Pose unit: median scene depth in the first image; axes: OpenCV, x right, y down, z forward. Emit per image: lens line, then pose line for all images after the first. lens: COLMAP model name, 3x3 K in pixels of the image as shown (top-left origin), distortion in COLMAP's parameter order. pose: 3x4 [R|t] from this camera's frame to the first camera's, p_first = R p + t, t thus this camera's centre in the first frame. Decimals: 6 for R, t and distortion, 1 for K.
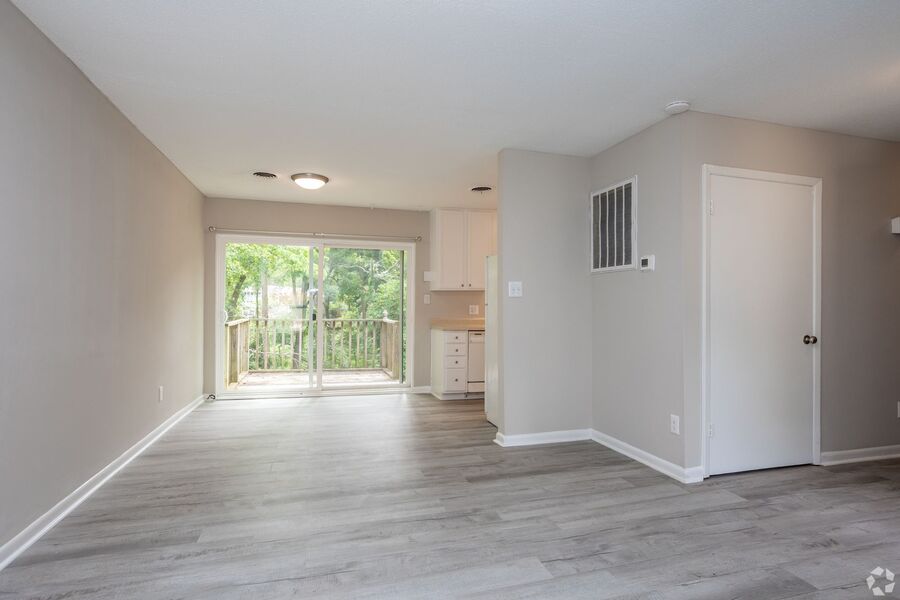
lens RADIAL K [[482.8, 0, 450.3], [0, 482.8, 303.1], [0, 0, 1]] dist [0.000969, 0.000942]
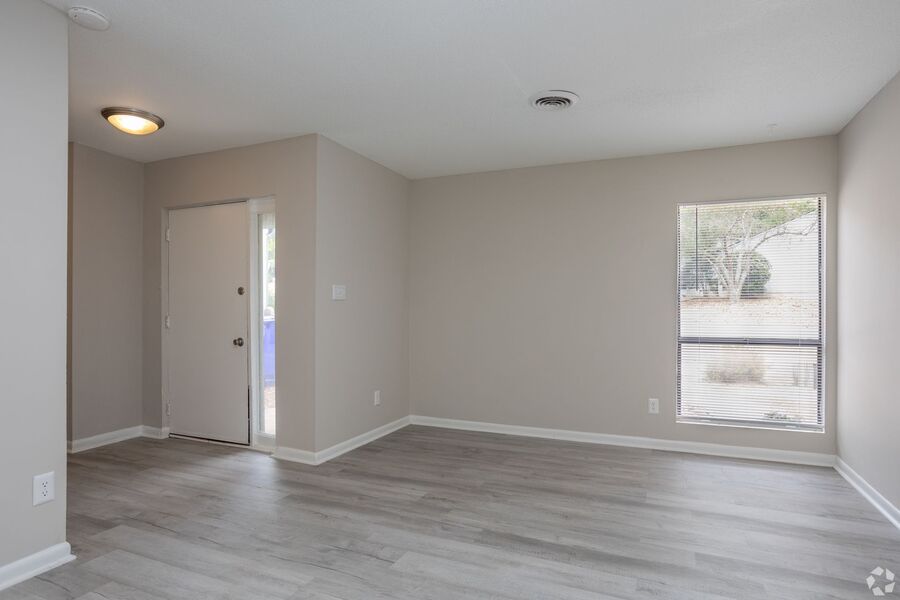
lens RADIAL K [[481.0, 0, 454.2], [0, 481.0, 297.0], [0, 0, 1]] dist [-0.001377, 0.000085]
pose [[-0.755405, -0.002753, 0.655253, -0.466273], [-0.013301, 0.999850, -0.011133, -0.012215], [-0.655124, -0.017125, -0.755328, 1.383996]]
